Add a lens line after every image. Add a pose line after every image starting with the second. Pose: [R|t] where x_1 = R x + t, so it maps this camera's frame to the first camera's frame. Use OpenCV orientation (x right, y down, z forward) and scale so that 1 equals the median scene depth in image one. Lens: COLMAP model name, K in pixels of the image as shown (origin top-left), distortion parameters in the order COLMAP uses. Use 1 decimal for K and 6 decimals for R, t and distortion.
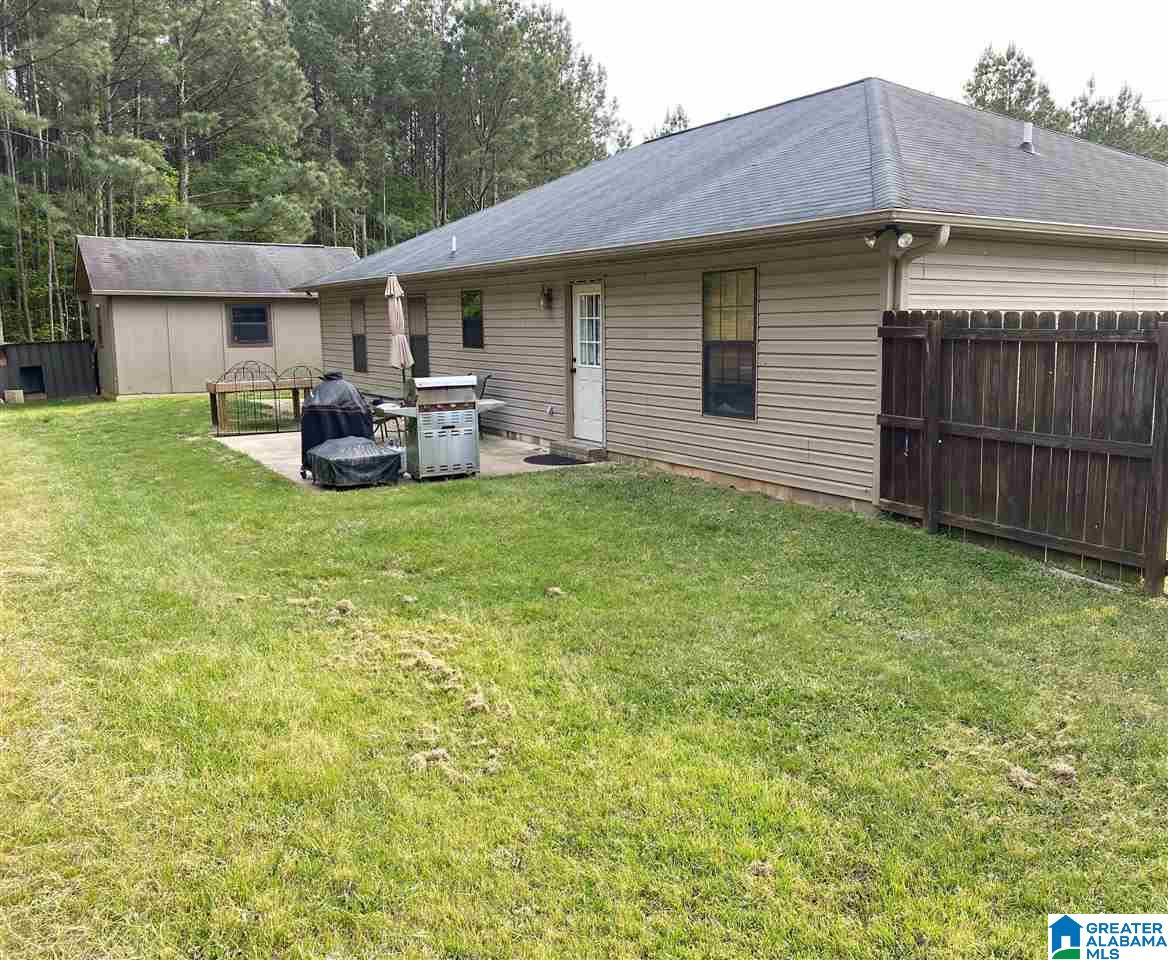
lens RADIAL K [[989.5, 0, 587.4], [0, 989.5, 475.3], [0, 0, 1]] dist [-0.004108, -0.007382]
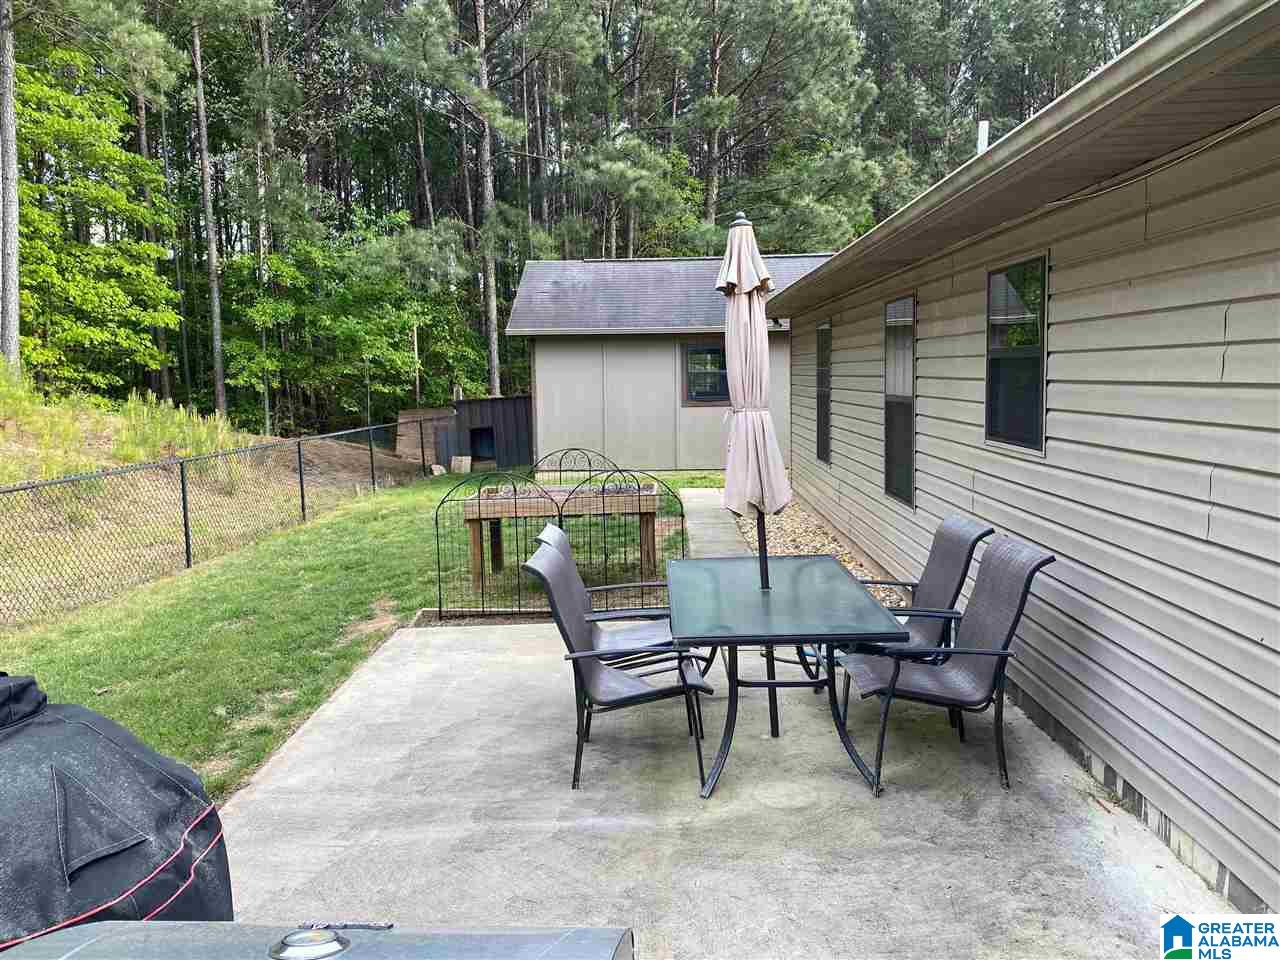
lens RADIAL K [[979.3, 0, 646.6], [0, 979.3, 485.4], [0, 0, 1]] dist [0.002199, -0.024814]
pose [[0.851052, 0.049477, -0.522746, -0.028311], [-0.067427, 0.997606, -0.015353, -0.058080], [0.520735, 0.048313, 0.852350, 0.378845]]
